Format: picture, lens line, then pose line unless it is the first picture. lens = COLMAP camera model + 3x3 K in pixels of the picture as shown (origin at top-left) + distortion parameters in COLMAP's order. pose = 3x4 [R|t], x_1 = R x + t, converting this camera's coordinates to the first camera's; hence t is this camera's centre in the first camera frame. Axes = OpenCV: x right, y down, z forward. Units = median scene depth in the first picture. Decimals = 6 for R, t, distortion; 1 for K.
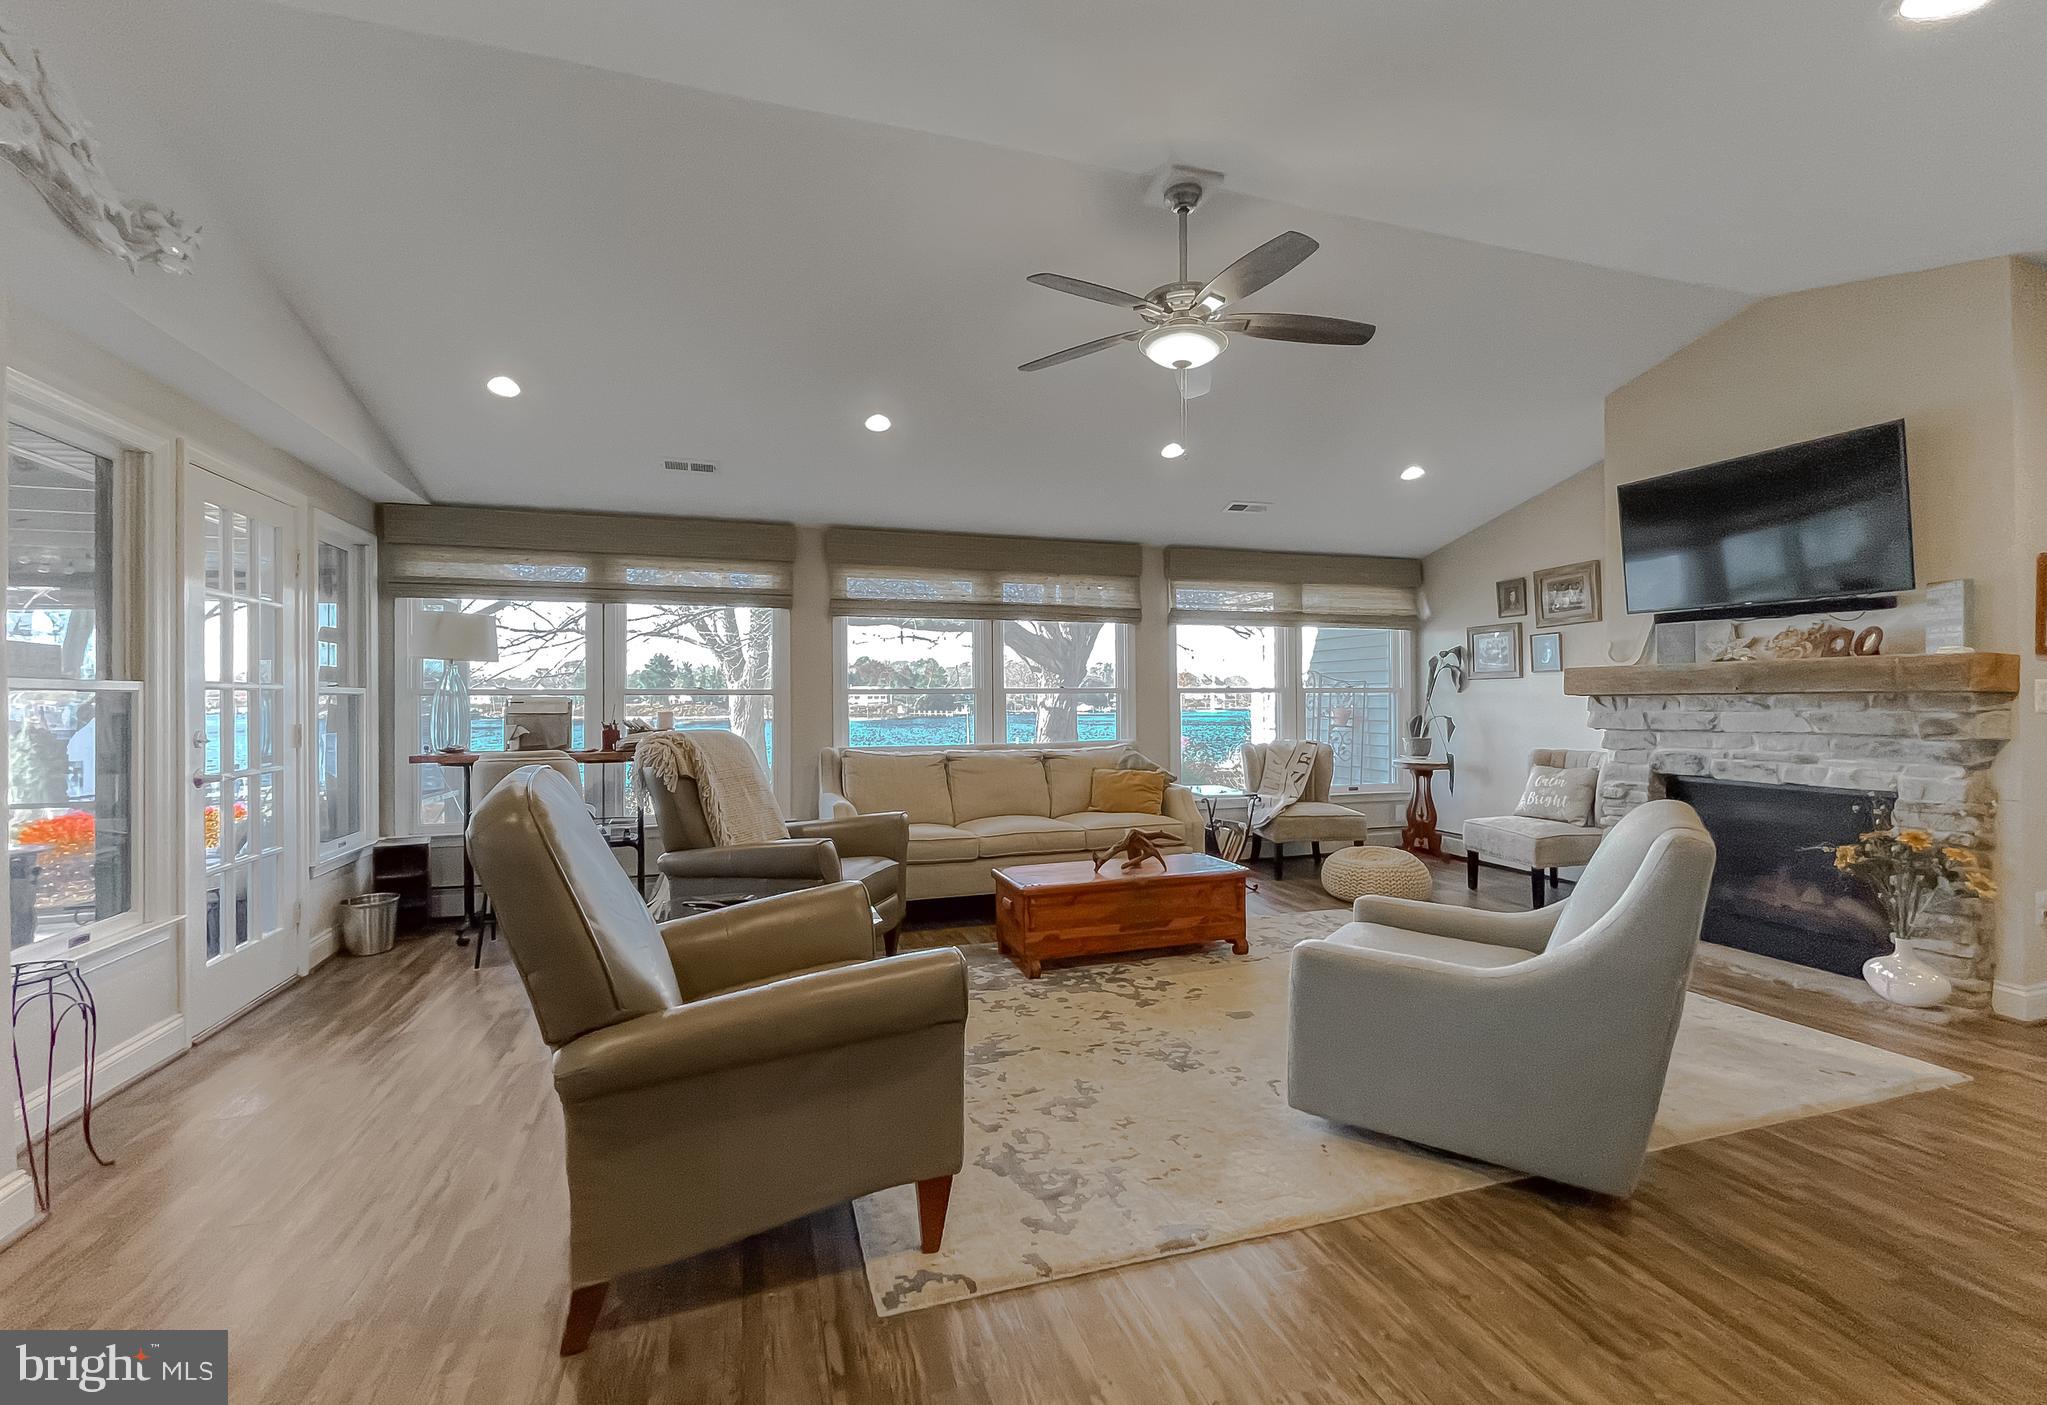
lens RADIAL K [[860.9, 0, 1017.9], [0, 860.9, 697.8], [0, 0, 1]] dist [-0.002160, -0.000090]
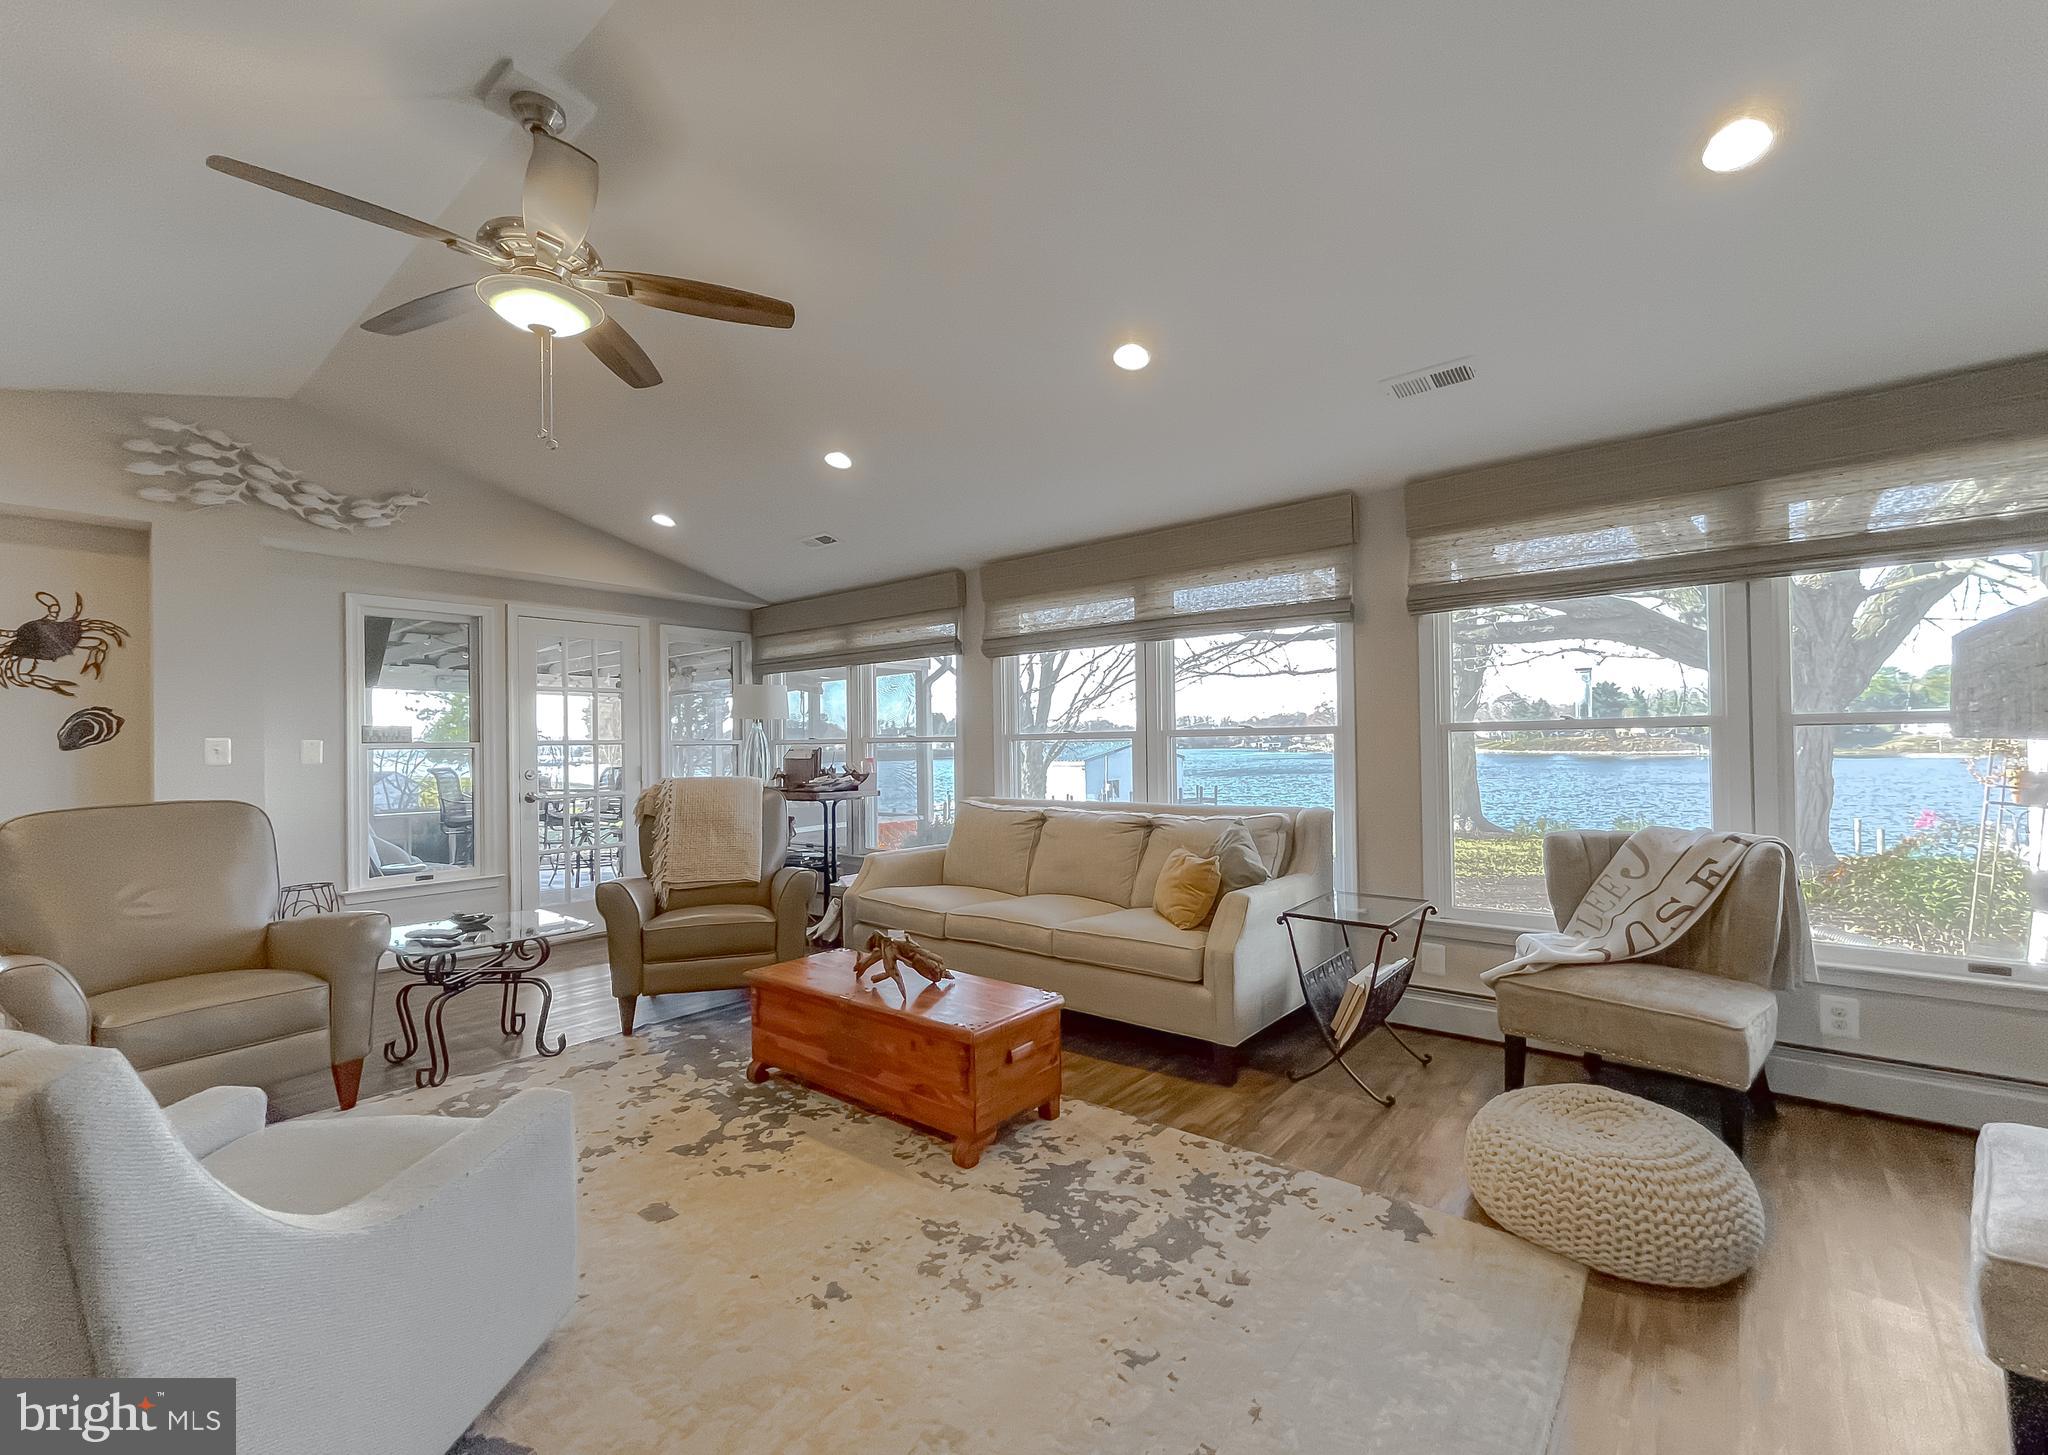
lens RADIAL K [[861.1, 0, 1015.1], [0, 861.1, 737.1], [0, 0, 1]] dist [0.000446, 0.001272]
pose [[0.530616, -0.009248, -0.847562, 0.877730], [0.013858, 0.999901, -0.002234, -0.009256], [0.847499, -0.010561, 0.530692, 0.767865]]
